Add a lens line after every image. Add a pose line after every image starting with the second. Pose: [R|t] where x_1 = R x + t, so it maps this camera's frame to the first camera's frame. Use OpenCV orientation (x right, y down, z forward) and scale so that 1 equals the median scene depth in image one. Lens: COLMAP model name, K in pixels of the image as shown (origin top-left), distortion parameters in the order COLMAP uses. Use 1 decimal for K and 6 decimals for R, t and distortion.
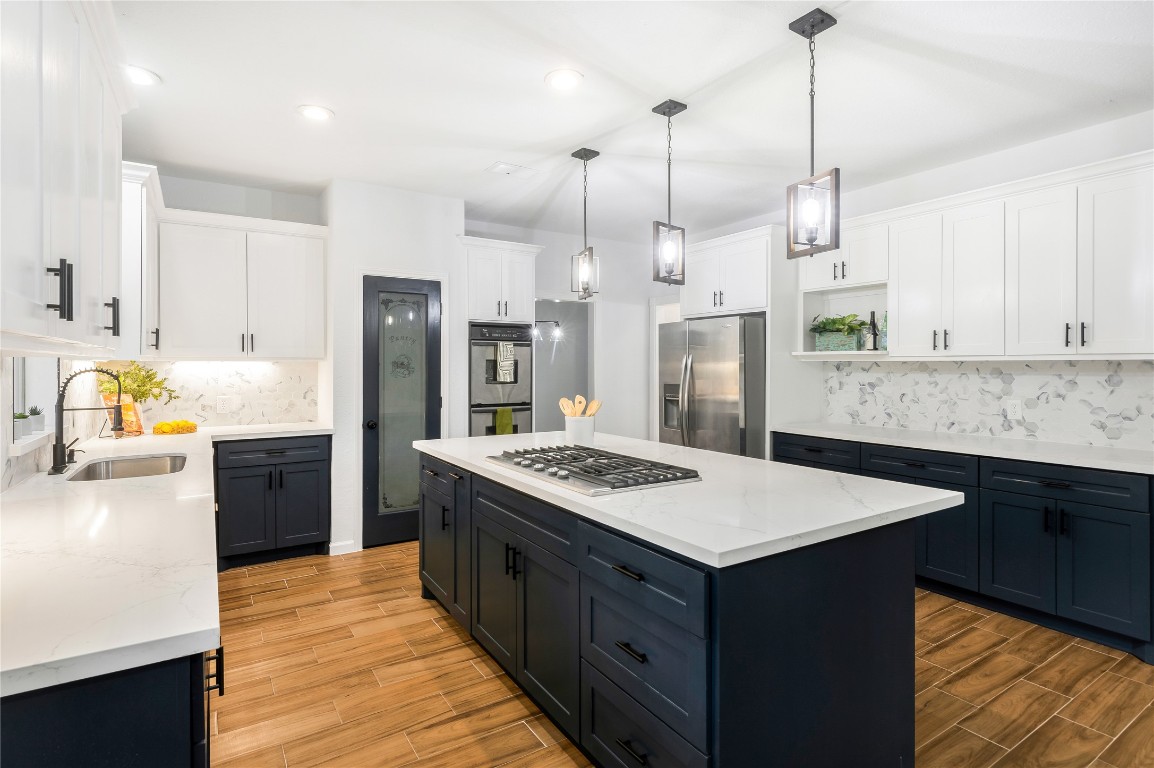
lens RADIAL K [[604.1, 0, 578.4], [0, 604.1, 373.2], [0, 0, 1]] dist [0.007445, -0.001380]
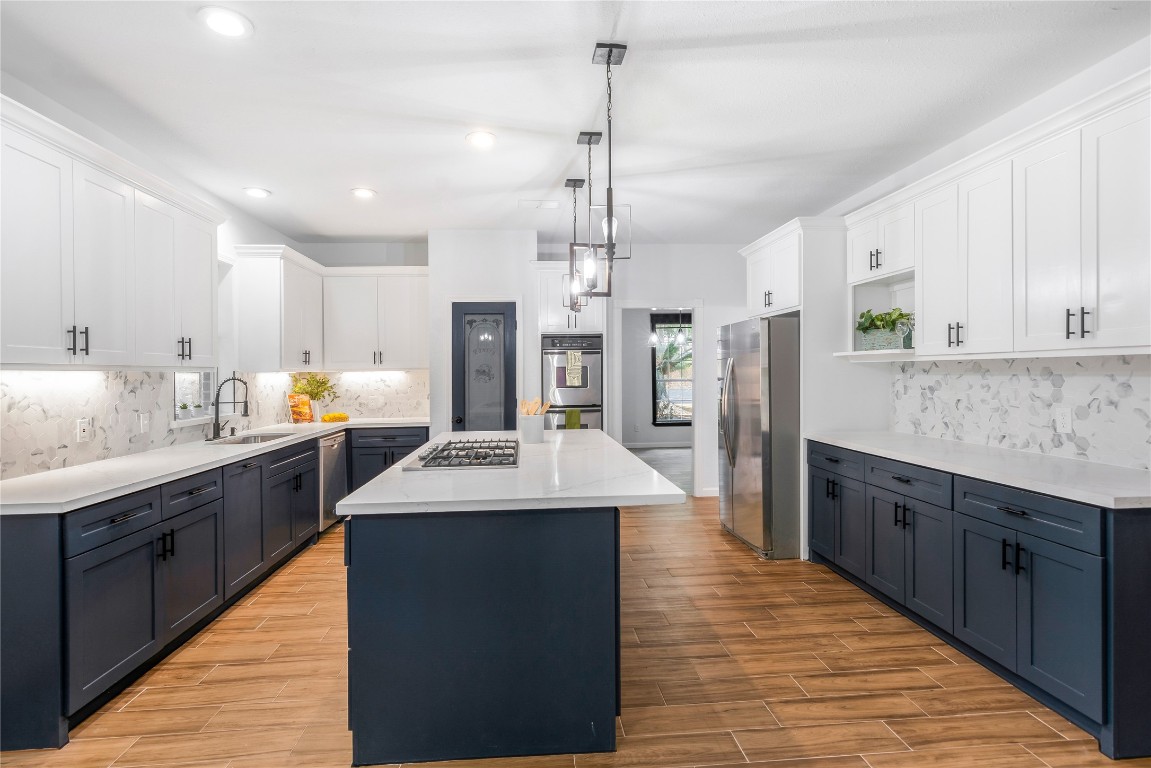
lens RADIAL K [[602.5, 0, 560.0], [0, 602.5, 381.8], [0, 0, 1]] dist [0.007445, -0.001380]
pose [[0.873578, -0.004846, -0.486660, 0.491820], [0.007830, 0.999961, 0.004096, 0.002013], [0.486621, -0.007389, 0.873582, 0.004449]]
